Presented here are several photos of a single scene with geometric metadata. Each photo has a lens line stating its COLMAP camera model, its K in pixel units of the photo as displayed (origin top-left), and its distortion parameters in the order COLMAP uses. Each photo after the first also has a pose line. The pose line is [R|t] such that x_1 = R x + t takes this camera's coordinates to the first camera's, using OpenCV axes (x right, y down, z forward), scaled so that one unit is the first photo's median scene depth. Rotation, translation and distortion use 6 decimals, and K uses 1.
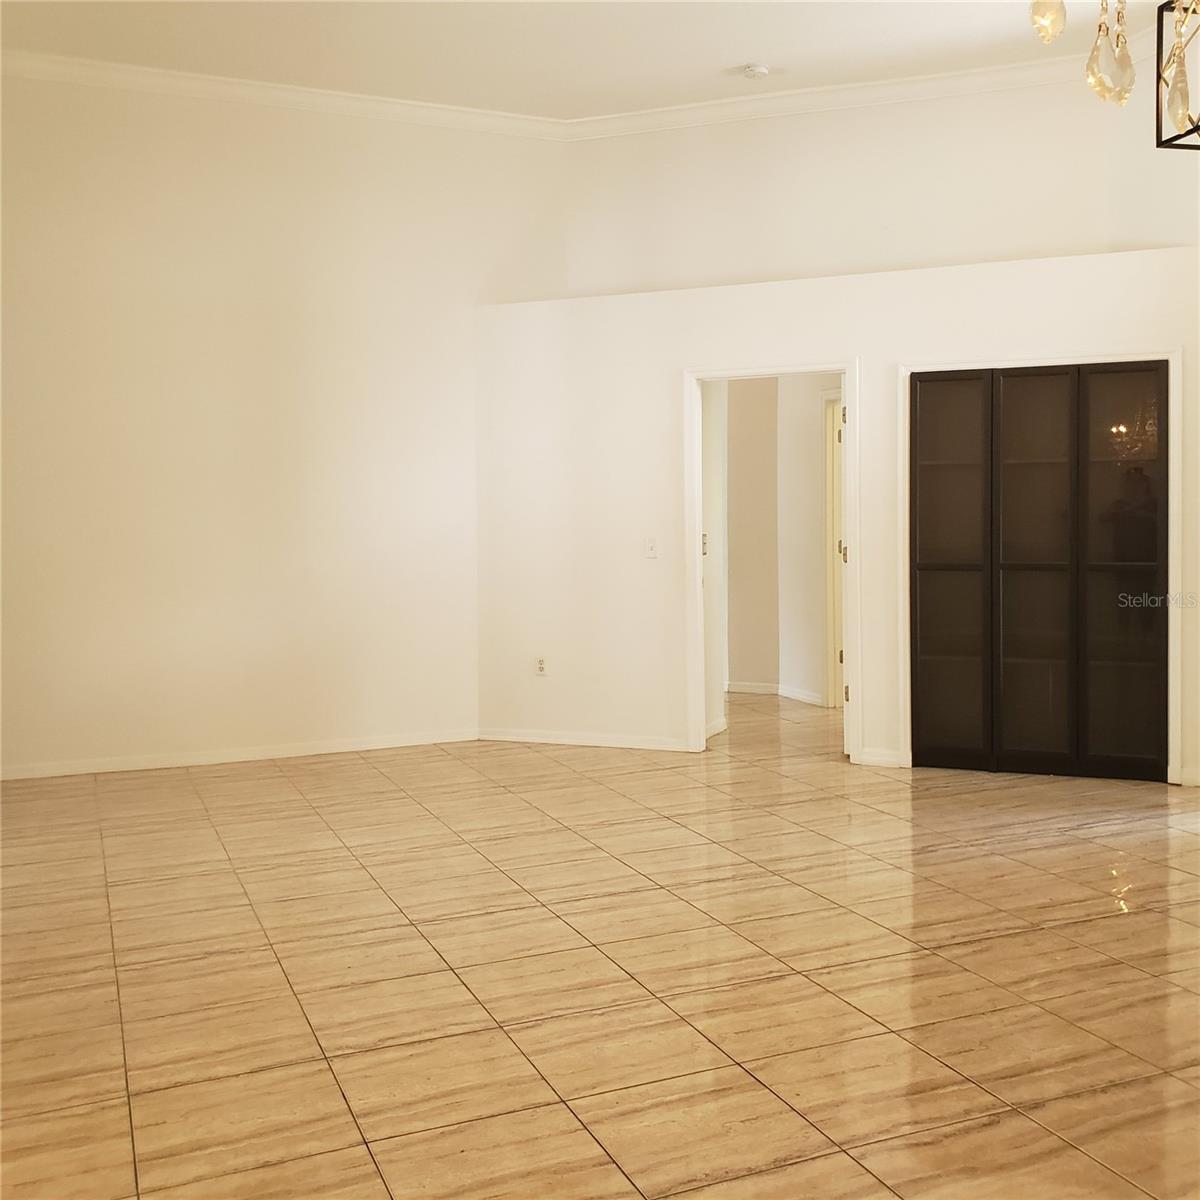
lens RADIAL K [[1233.7, 0, 600.0], [0, 1233.7, 600.0], [0, 0, 1]] dist [0.000156, 0.009099]
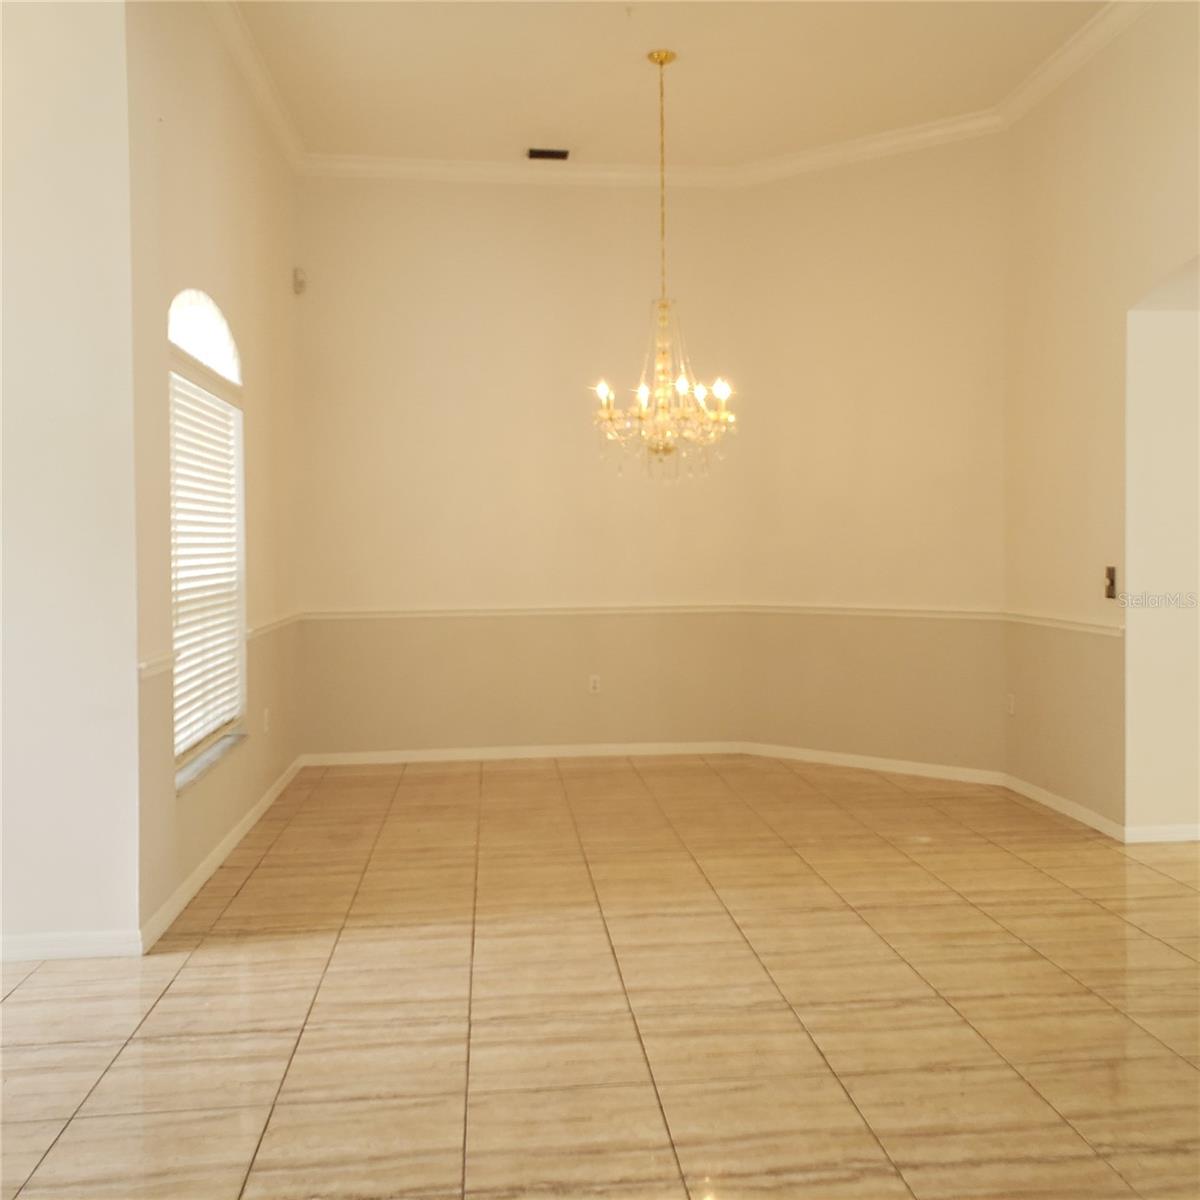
lens RADIAL K [[1233.7, 0, 600.0], [0, 1233.7, 600.0], [0, 0, 1]] dist [0.000156, 0.009099]
pose [[-0.952392, 0.006167, 0.304814, -0.233519], [0.041328, 0.993179, 0.109034, -0.126981], [-0.302062, 0.116440, -0.946150, 1.864234]]
